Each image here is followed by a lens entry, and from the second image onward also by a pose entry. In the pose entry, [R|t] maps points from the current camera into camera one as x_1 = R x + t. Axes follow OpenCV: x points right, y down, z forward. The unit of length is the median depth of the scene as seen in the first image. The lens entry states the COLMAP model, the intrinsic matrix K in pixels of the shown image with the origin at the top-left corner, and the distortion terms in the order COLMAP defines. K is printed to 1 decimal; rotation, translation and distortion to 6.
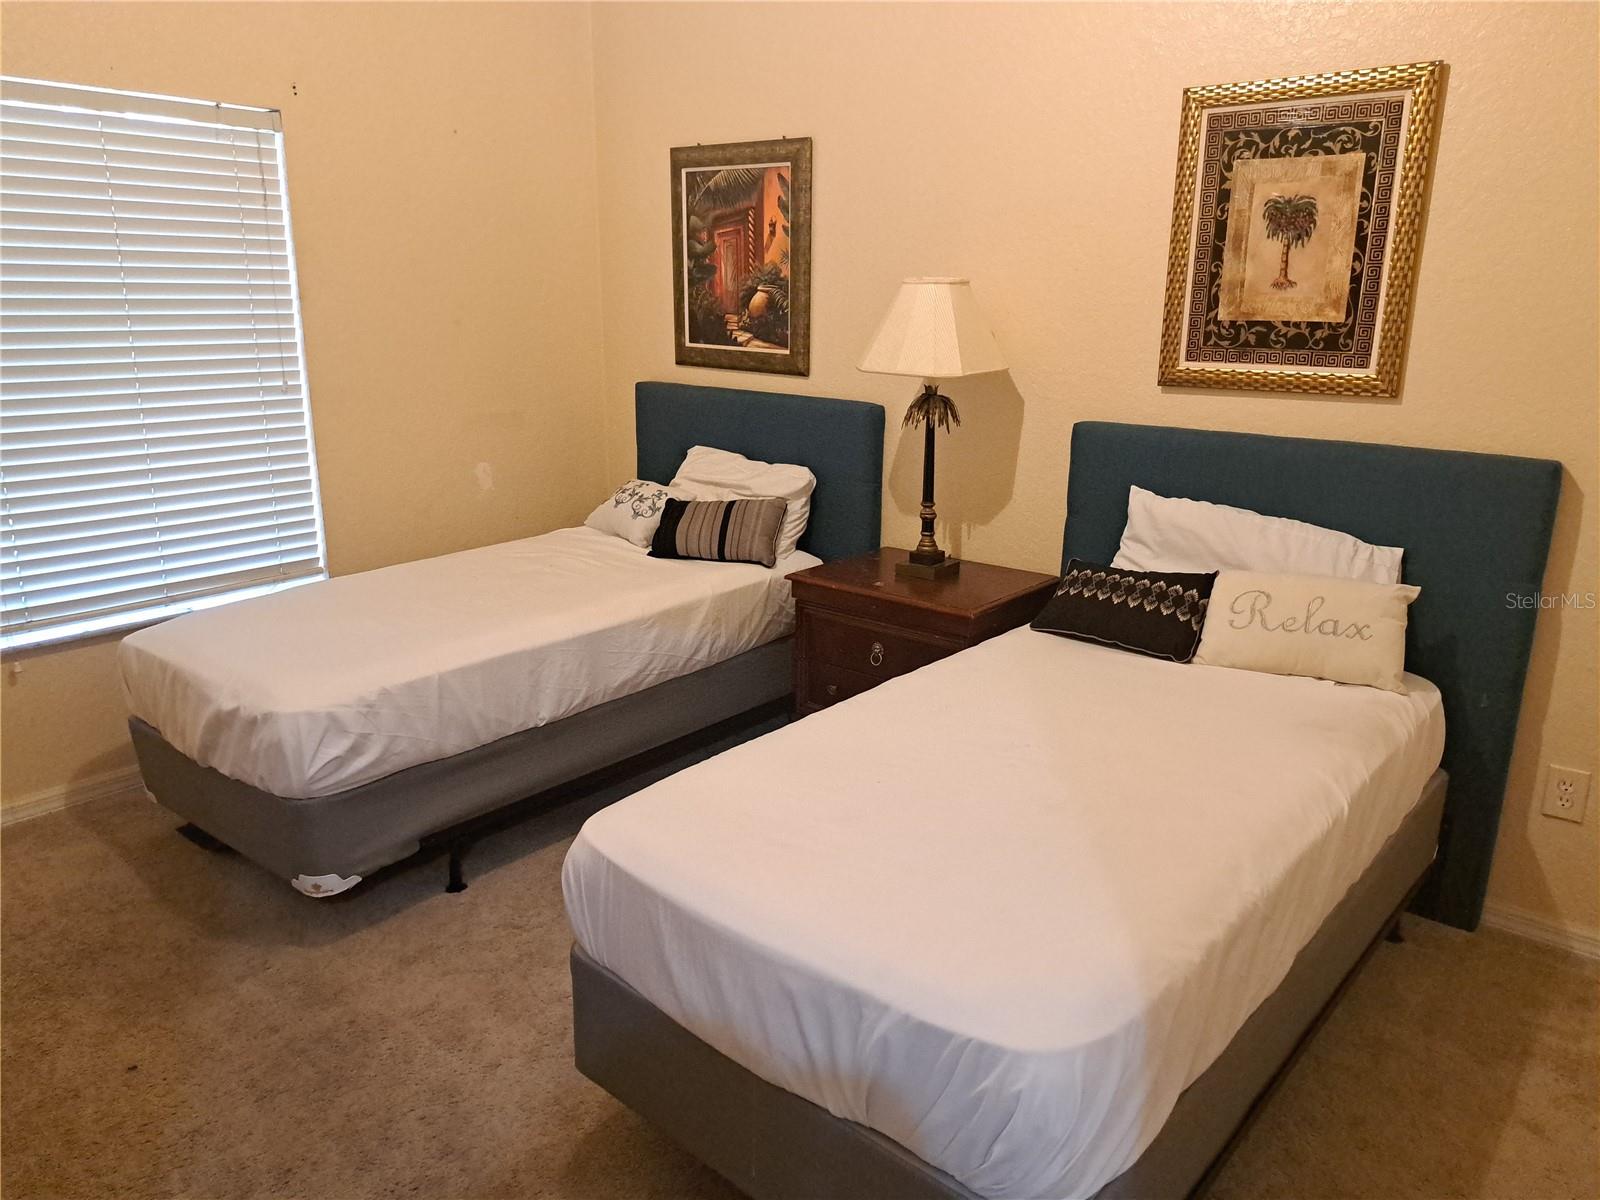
lens RADIAL K [[1144.6, 0, 800.0], [0, 1144.6, 600.0], [0, 0, 1]] dist [0.069531, -0.067234]
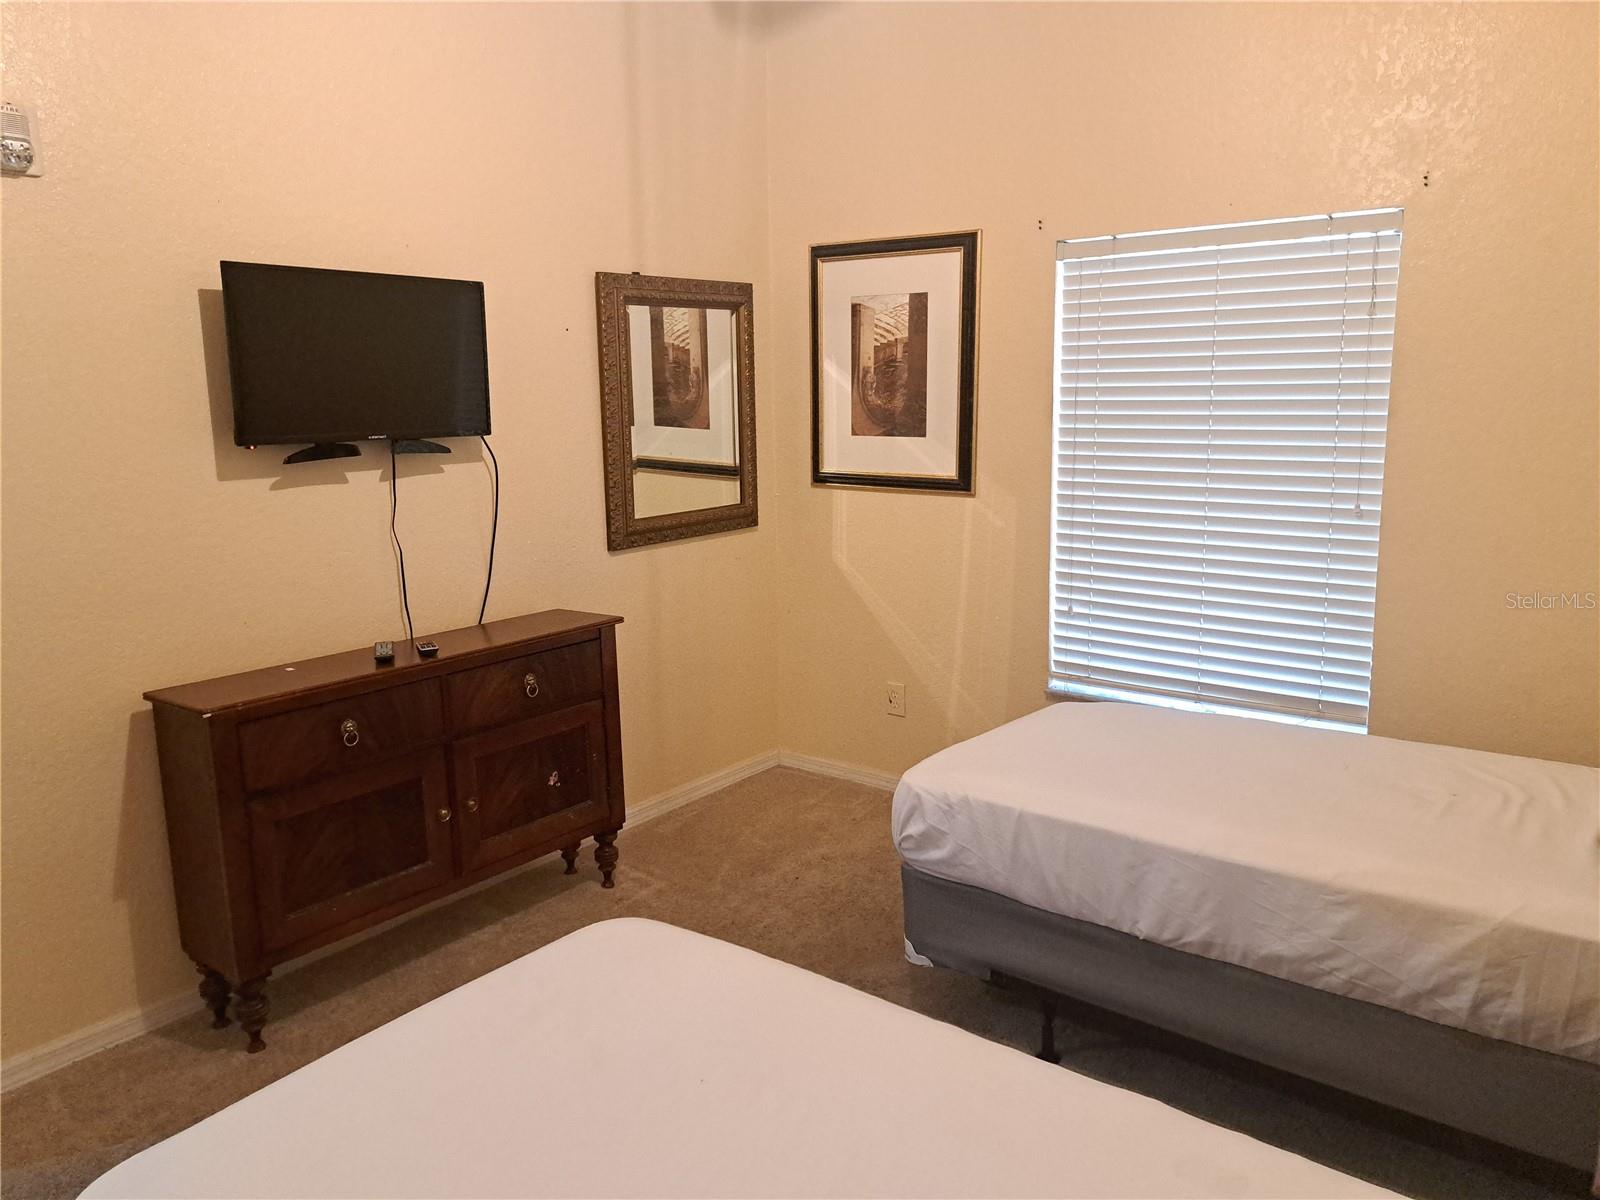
lens RADIAL K [[1144.6, 0, 800.0], [0, 1144.6, 600.0], [0, 0, 1]] dist [0.069531, -0.067234]
pose [[0.051179, 0.174341, -0.983354, 0.489661], [-0.255083, 0.954267, 0.155908, -0.172062], [0.965564, 0.242858, 0.093310, 0.602859]]
